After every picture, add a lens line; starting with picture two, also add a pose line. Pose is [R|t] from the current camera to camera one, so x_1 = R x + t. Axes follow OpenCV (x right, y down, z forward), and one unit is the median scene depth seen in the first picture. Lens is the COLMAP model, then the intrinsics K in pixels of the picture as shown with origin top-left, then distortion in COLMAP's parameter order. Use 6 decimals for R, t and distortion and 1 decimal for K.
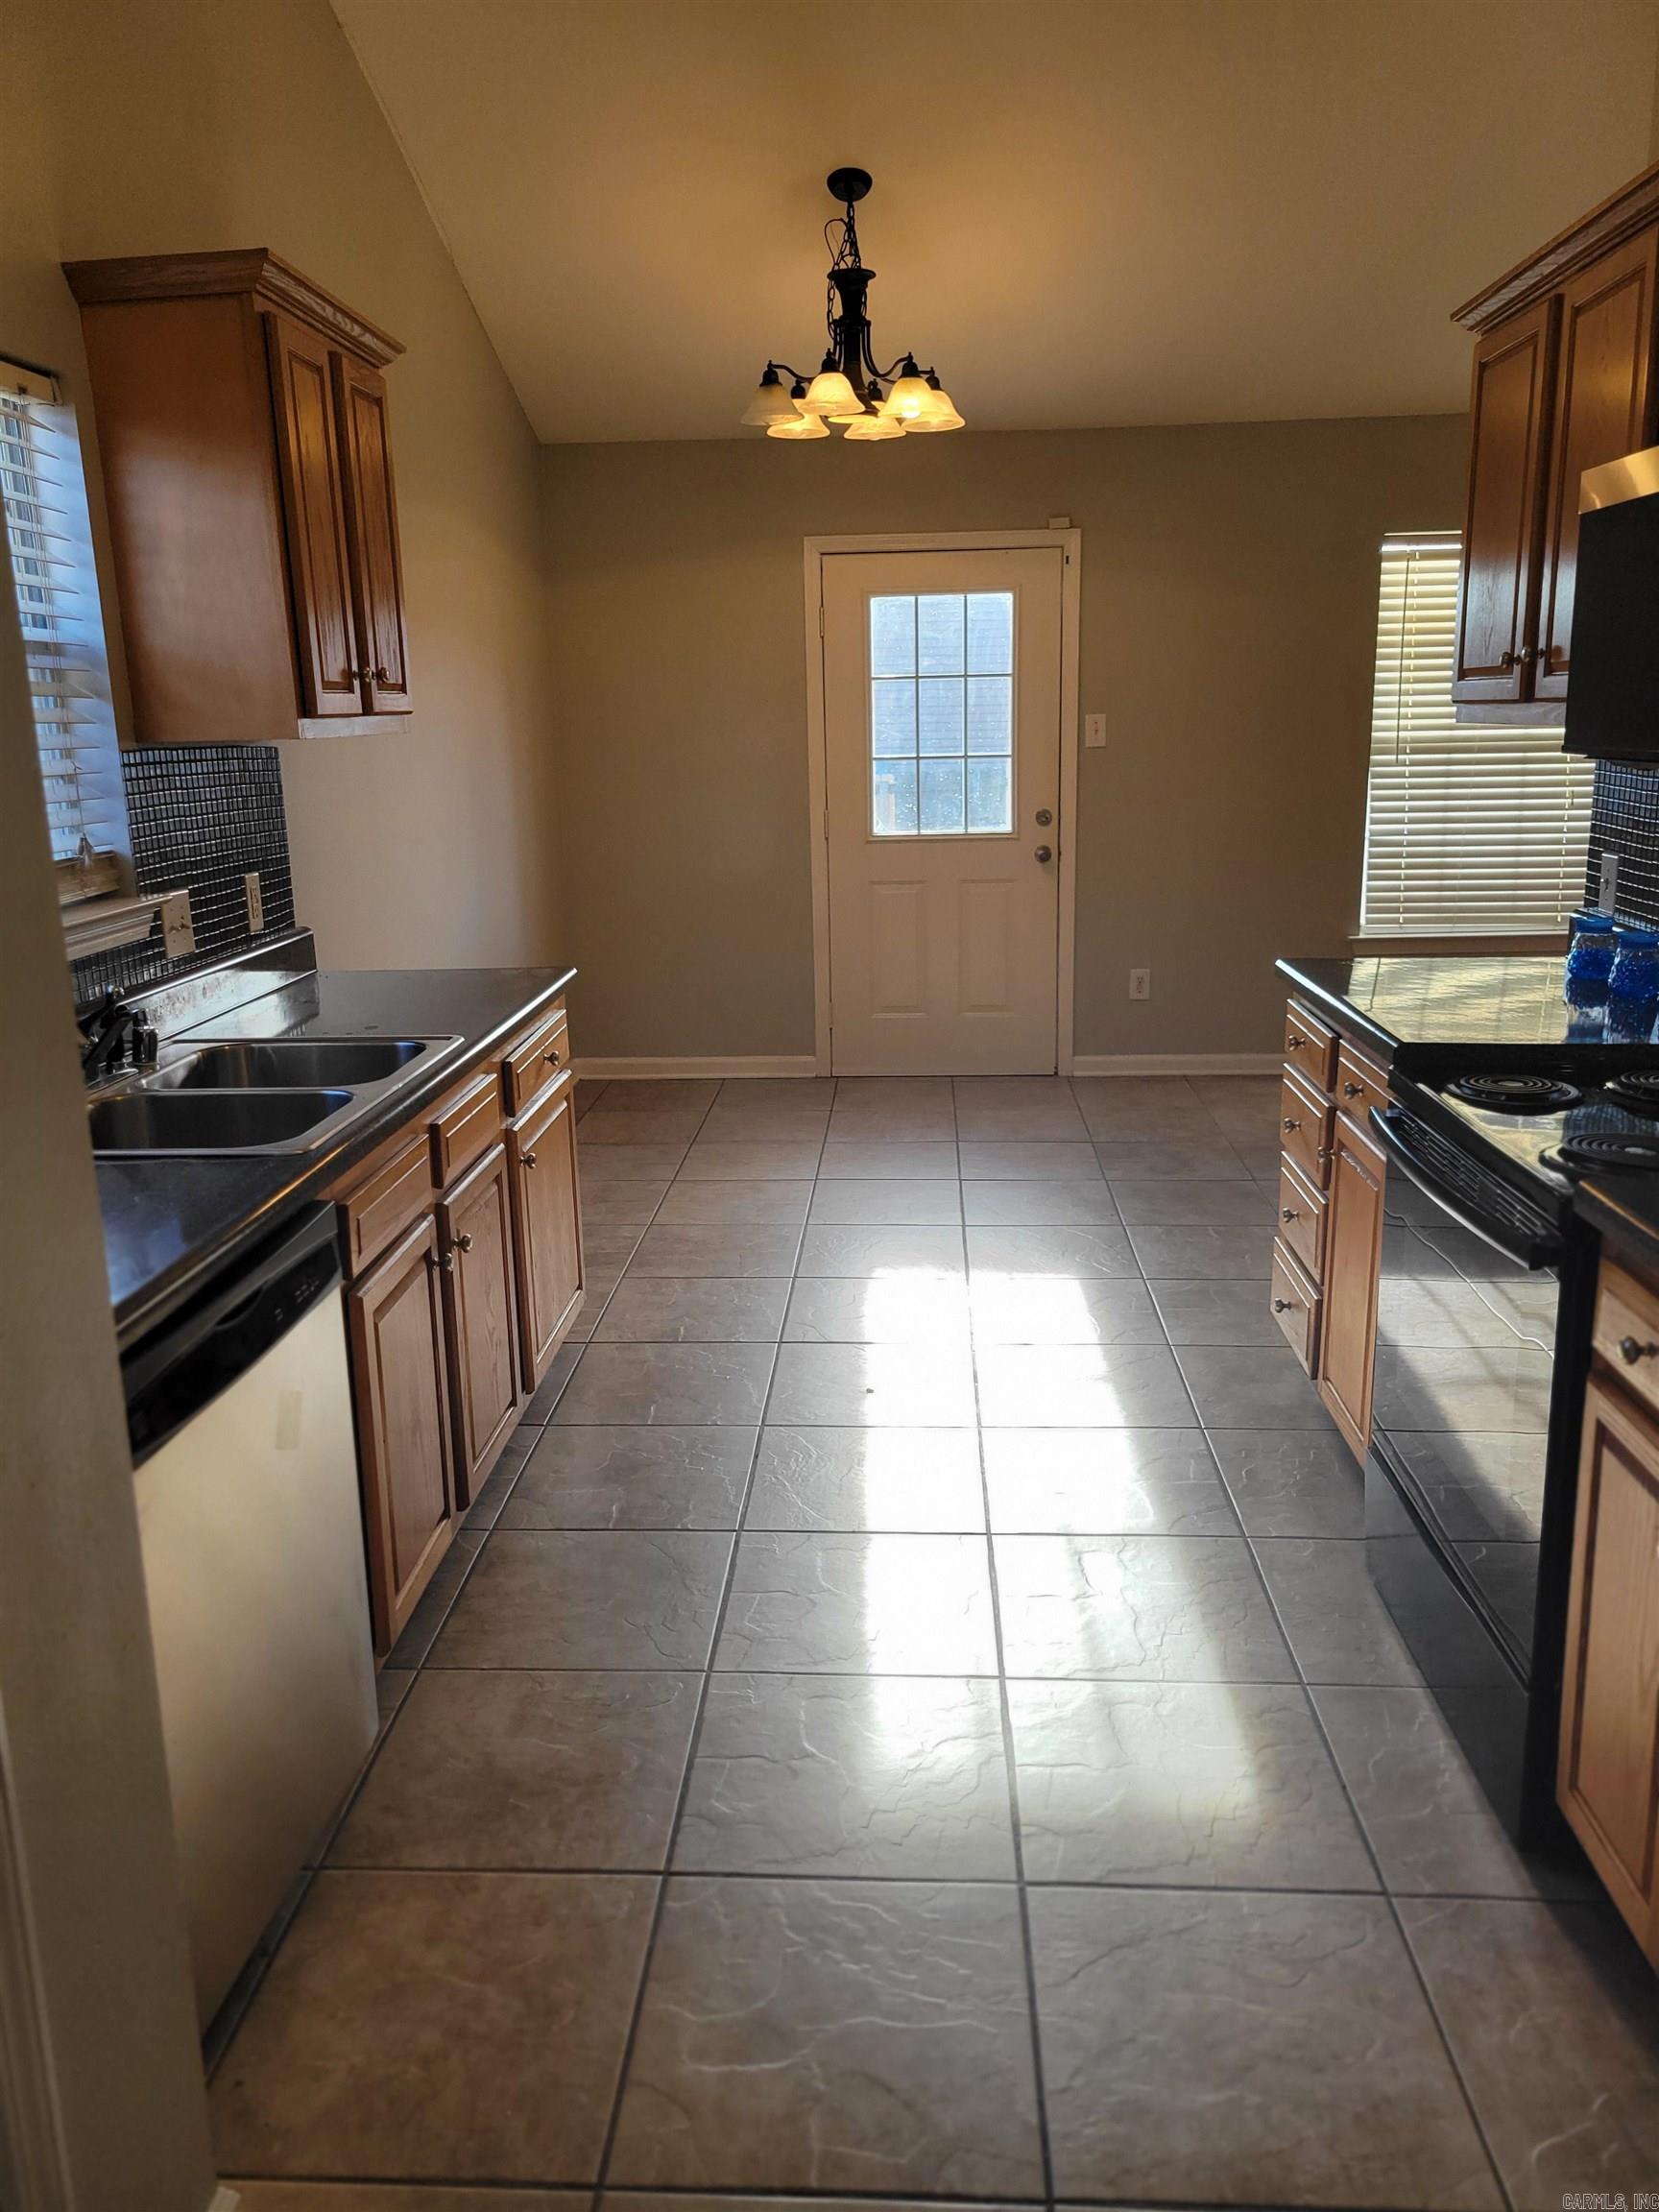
lens RADIAL K [[1663.1, 0, 852.1], [0, 1663.1, 1109.9], [0, 0, 1]] dist [0.047428, -0.037700]
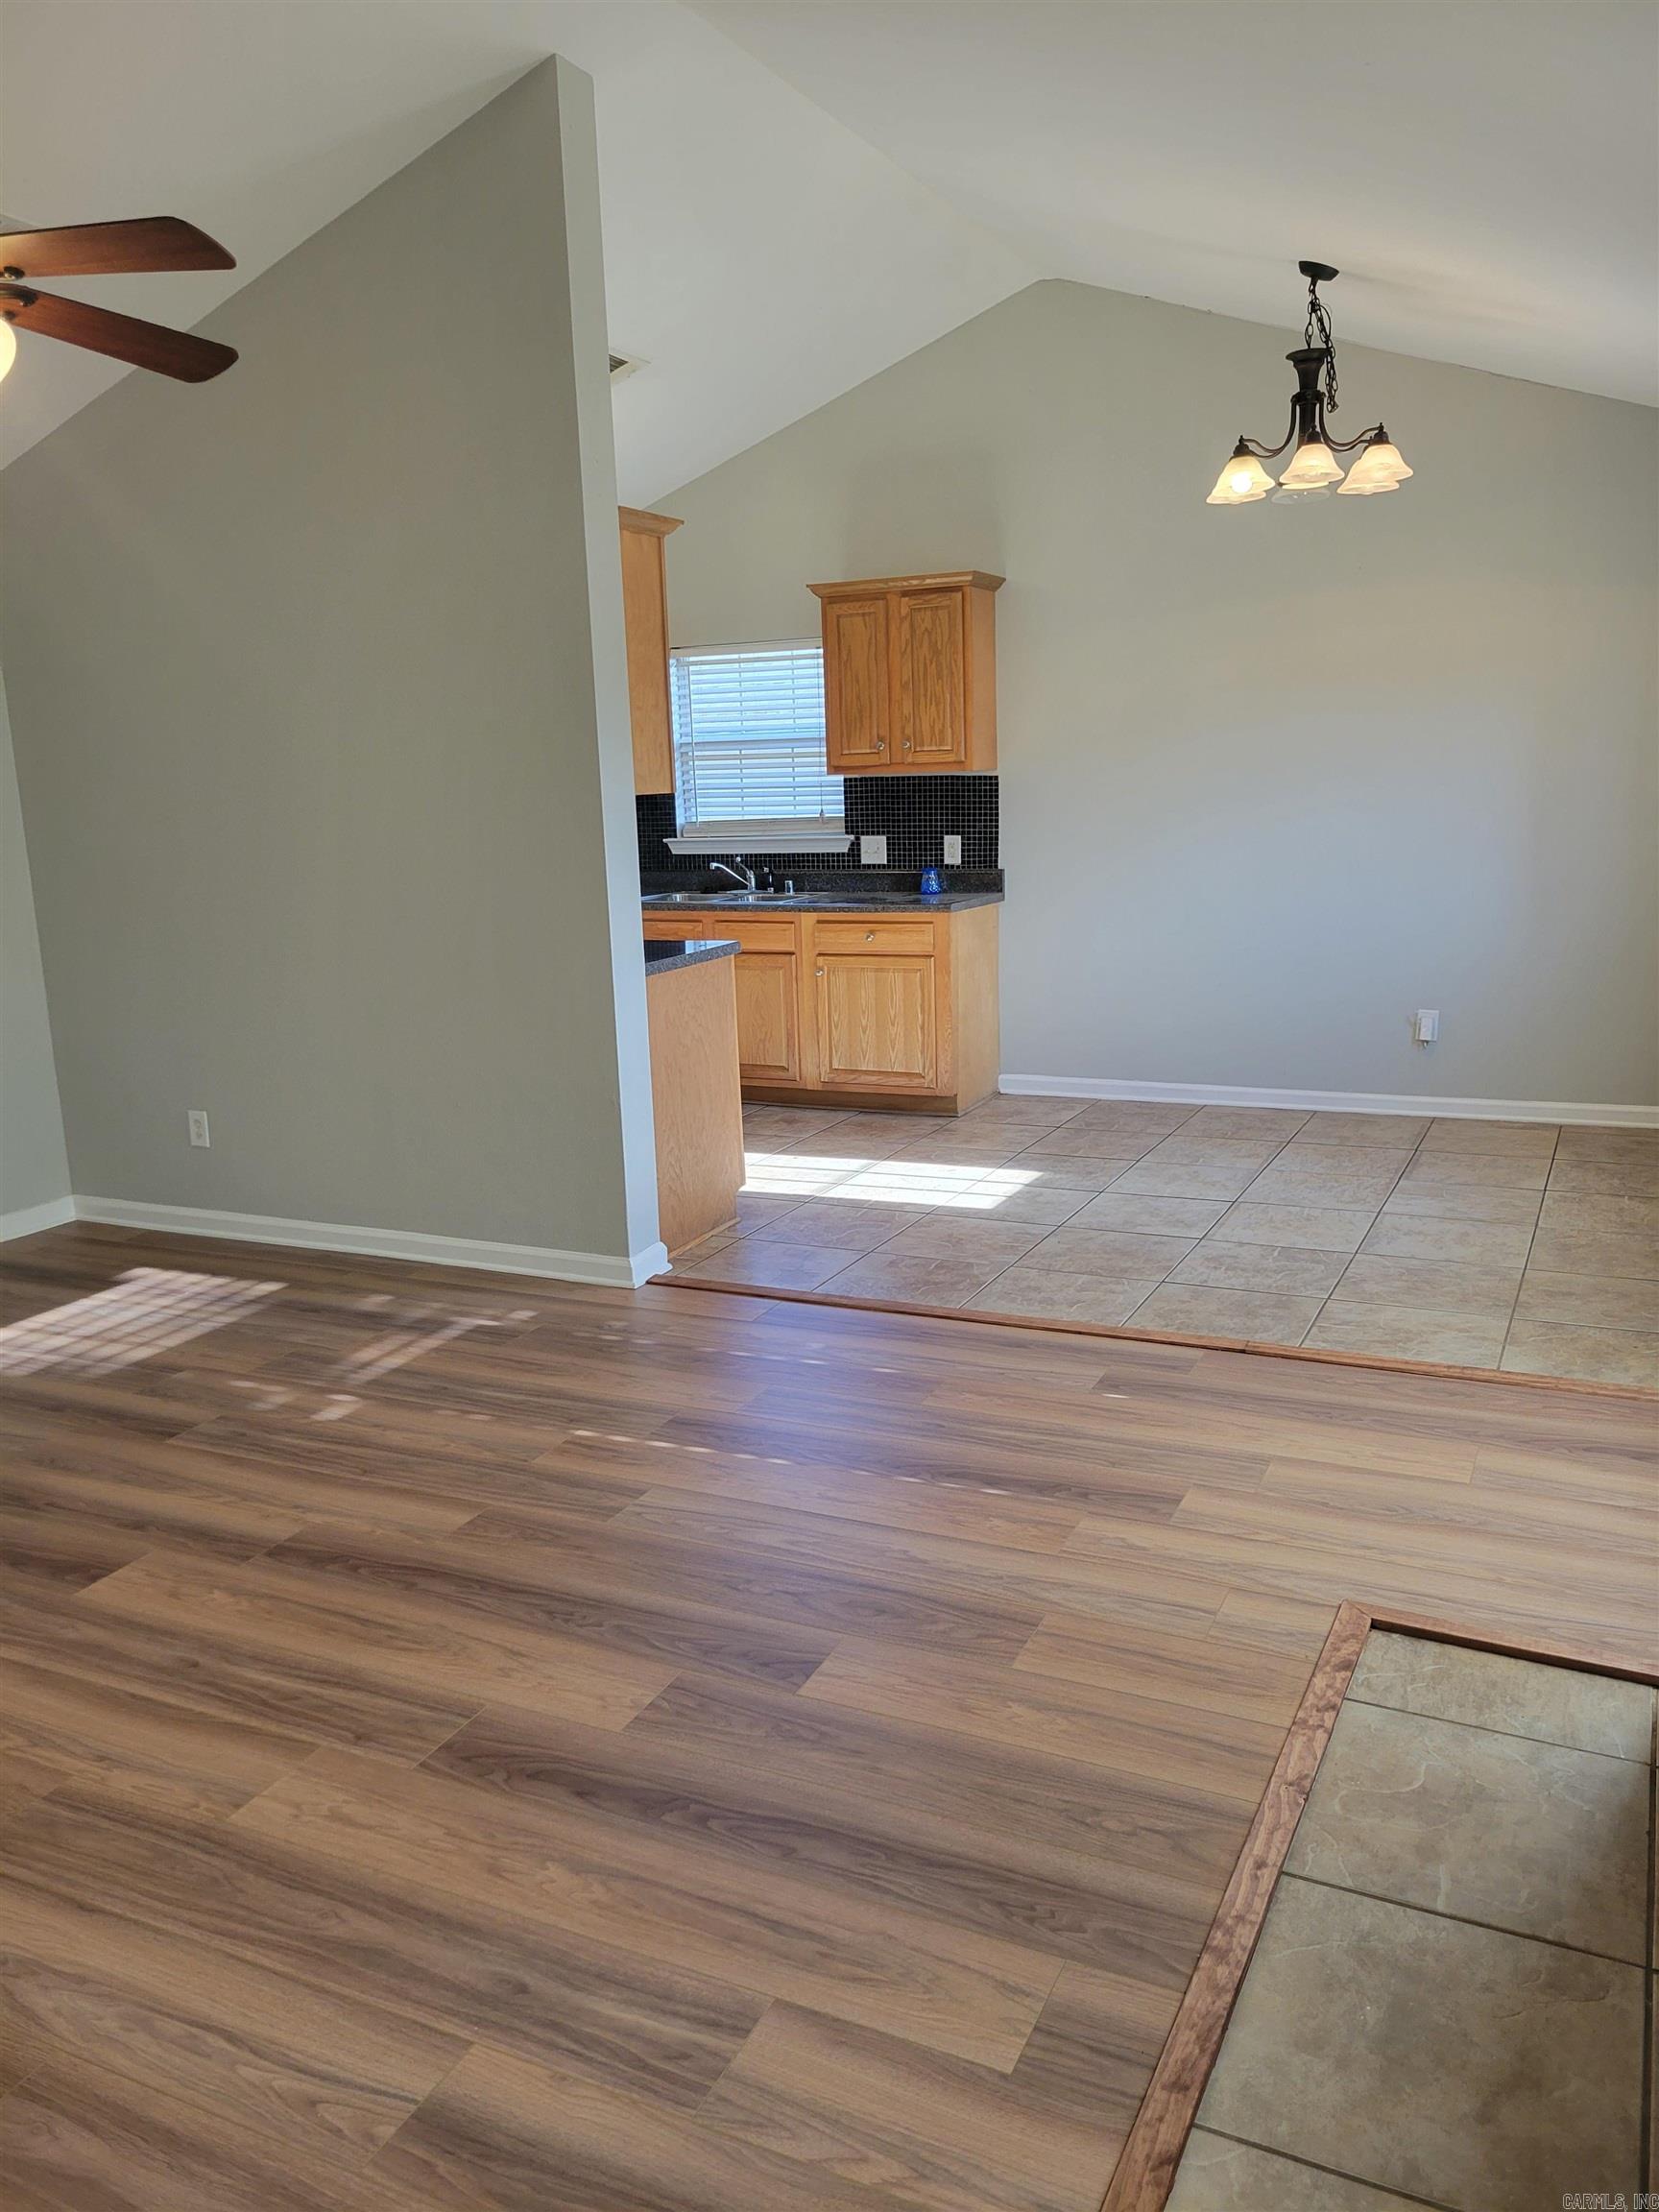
lens RADIAL K [[1663.1, 0, 845.7], [0, 1663.1, 1112.4], [0, 0, 1]] dist [0.047428, -0.037700]
pose [[-0.393235, 0.219880, -0.892759, 0.900077], [-0.183588, 0.932653, 0.310570, -0.239959], [0.900923, 0.286027, -0.326384, 0.918137]]
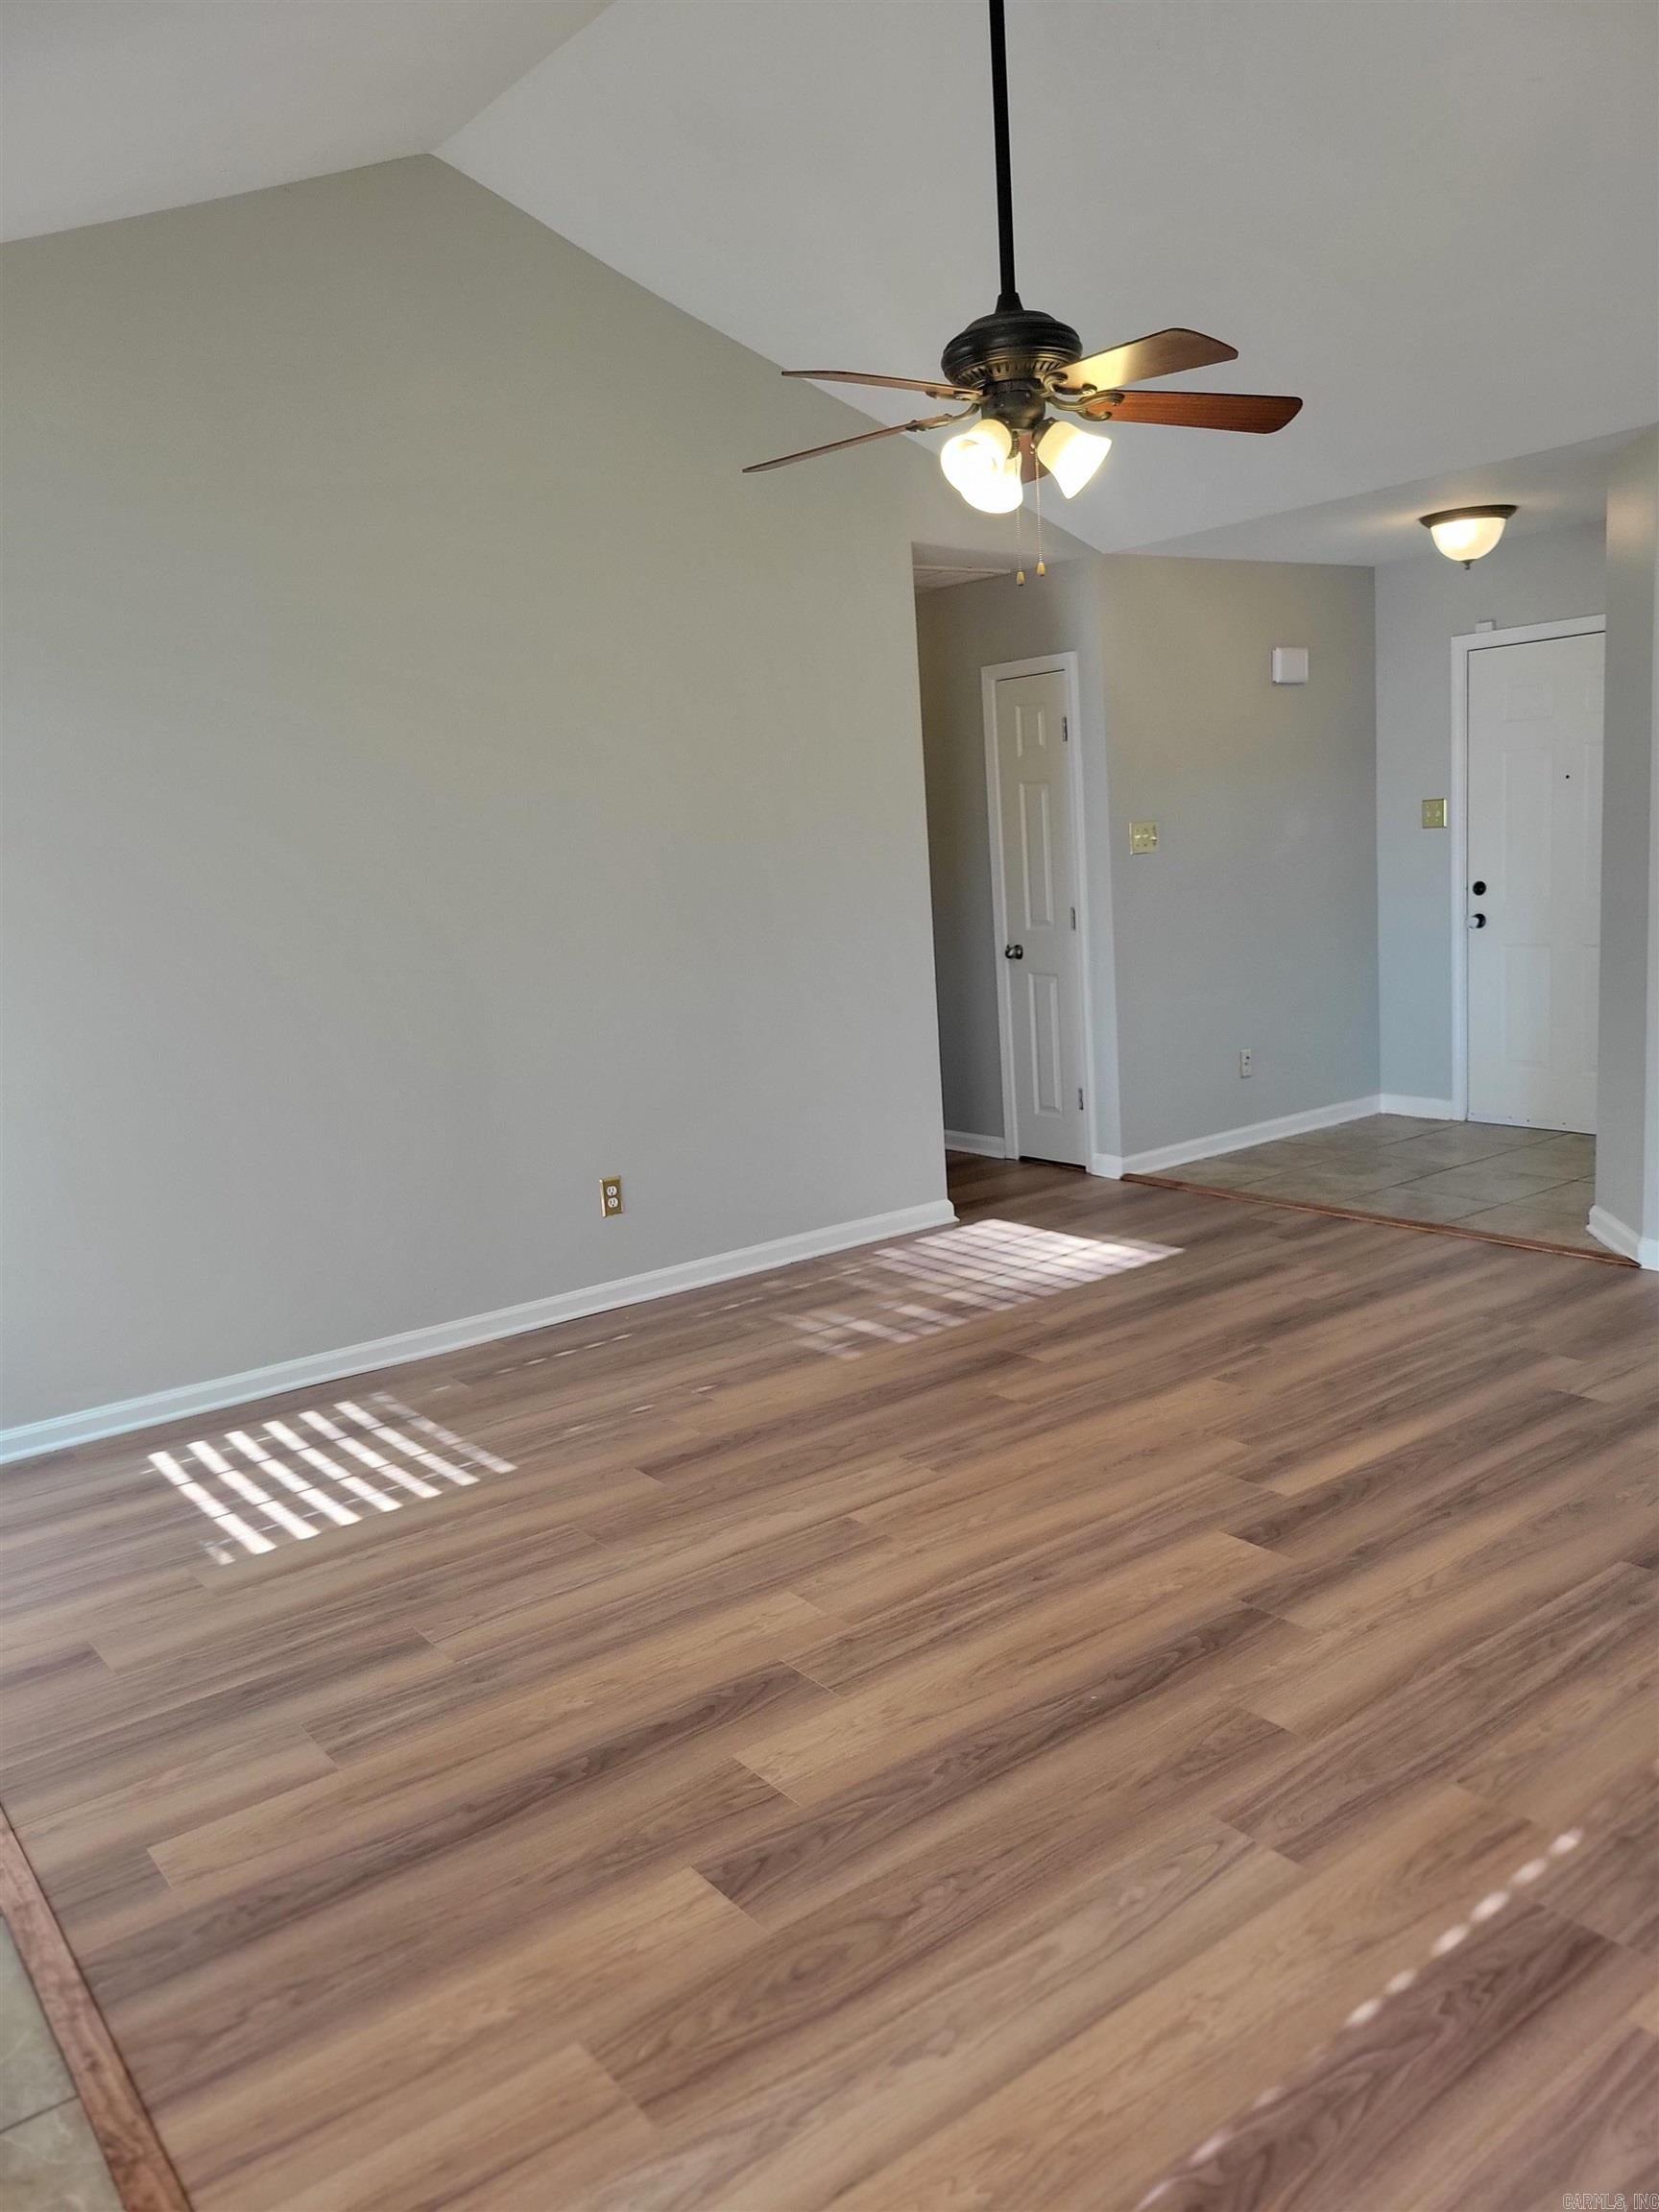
lens RADIAL K [[1663.1, 0, 830.0], [0, 1663.1, 1111.8], [0, 0, 1]] dist [0.047428, -0.037700]
pose [[-0.630893, -0.066431, 0.773021, 0.255127], [0.265253, 0.917826, 0.295358, -0.229577], [-0.729119, 0.391385, -0.561429, 0.933723]]
